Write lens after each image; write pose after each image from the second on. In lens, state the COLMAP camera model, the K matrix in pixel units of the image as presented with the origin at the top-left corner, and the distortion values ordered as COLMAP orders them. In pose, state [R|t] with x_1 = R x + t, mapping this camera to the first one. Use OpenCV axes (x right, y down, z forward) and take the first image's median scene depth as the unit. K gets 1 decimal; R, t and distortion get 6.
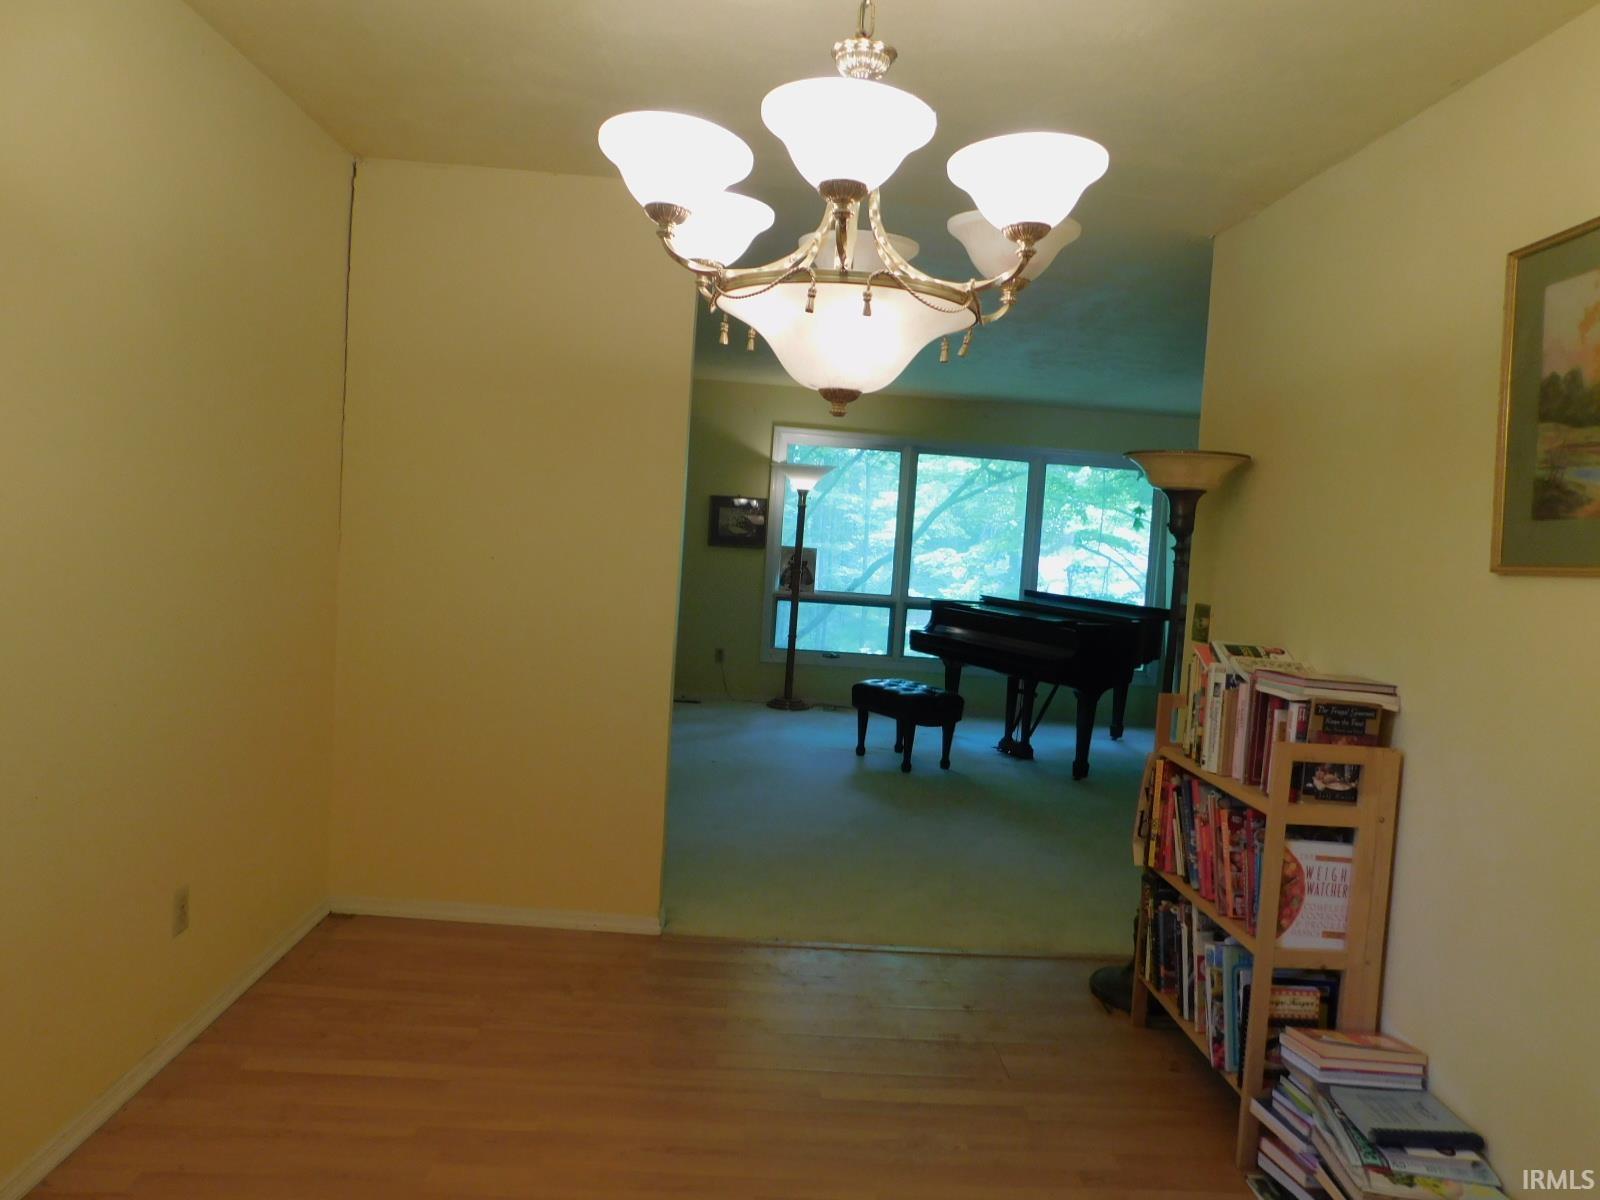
lens RADIAL K [[1070.6, 0, 800.0], [0, 1070.6, 600.0], [0, 0, 1]] dist [-0.077717, 0.061801]
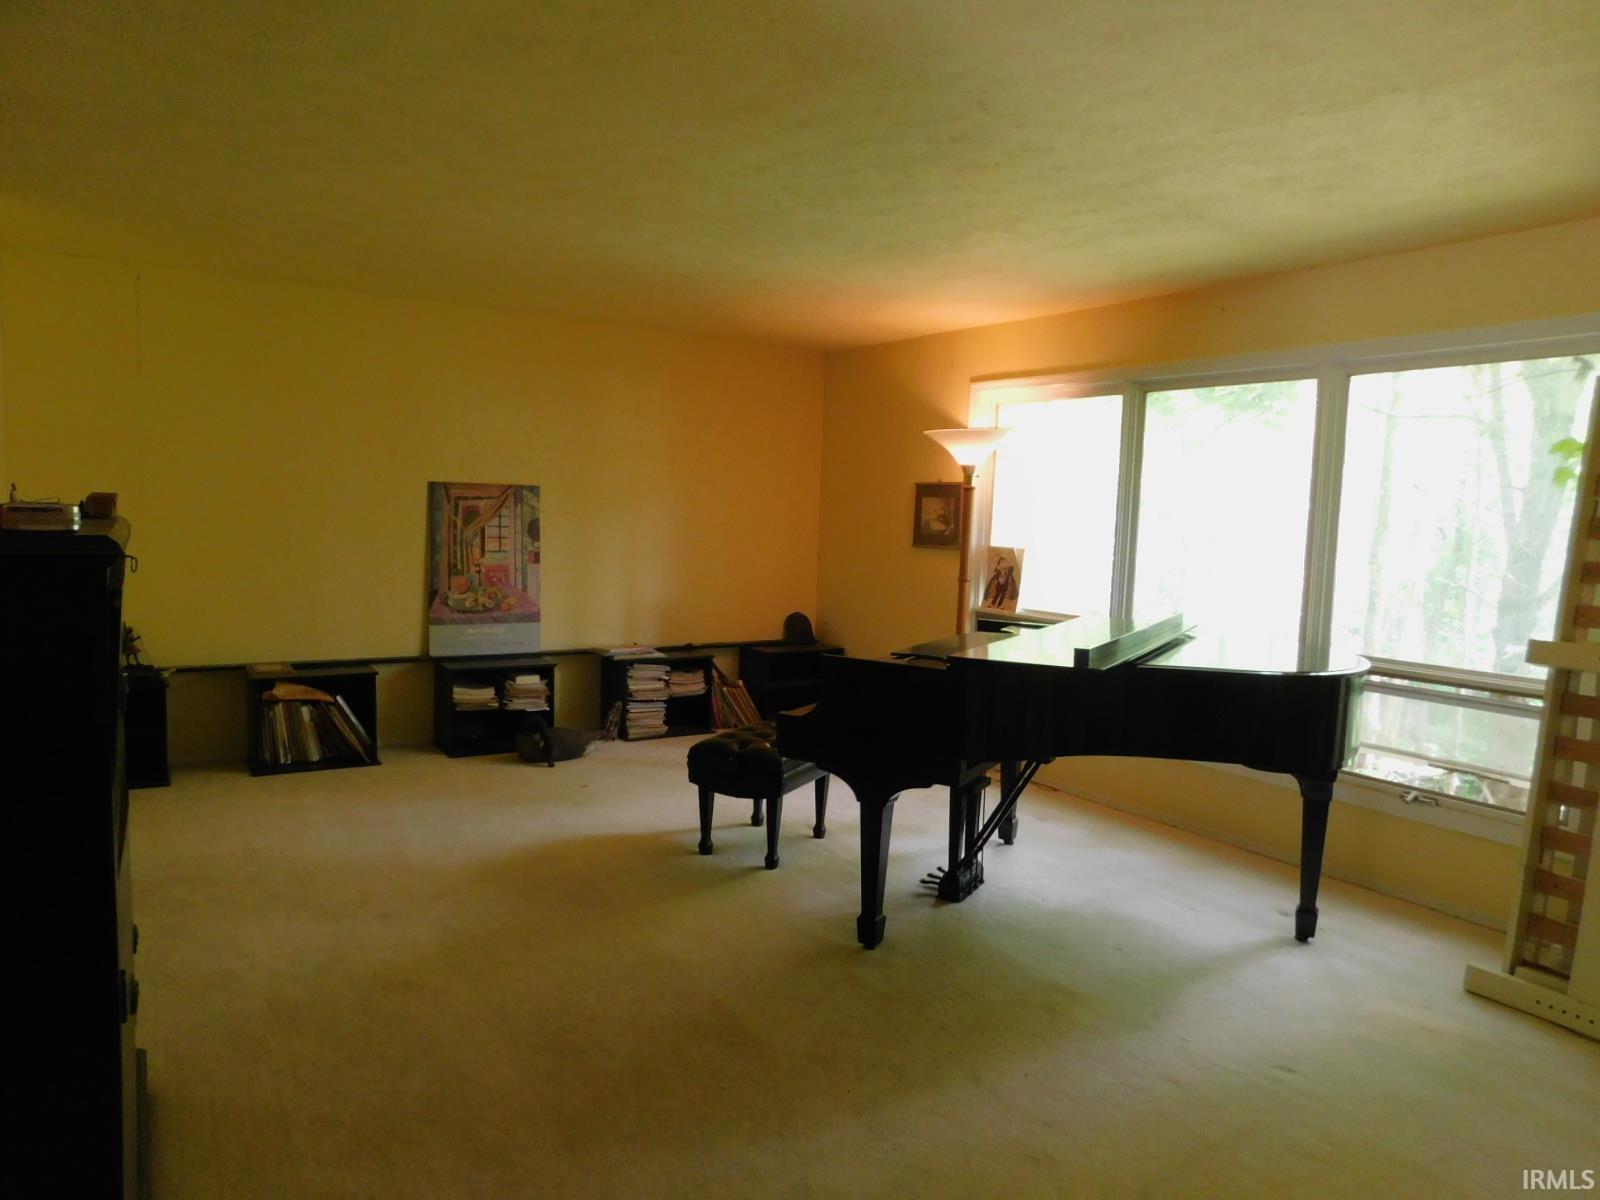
lens RADIAL K [[1070.6, 0, 800.0], [0, 1070.6, 600.0], [0, 0, 1]] dist [-0.077717, 0.061801]
pose [[0.517567, 0.018569, -0.855441, 0.540021], [-0.030744, 0.999523, 0.003095, -0.011620], [0.855090, 0.024697, 0.517891, 0.513906]]
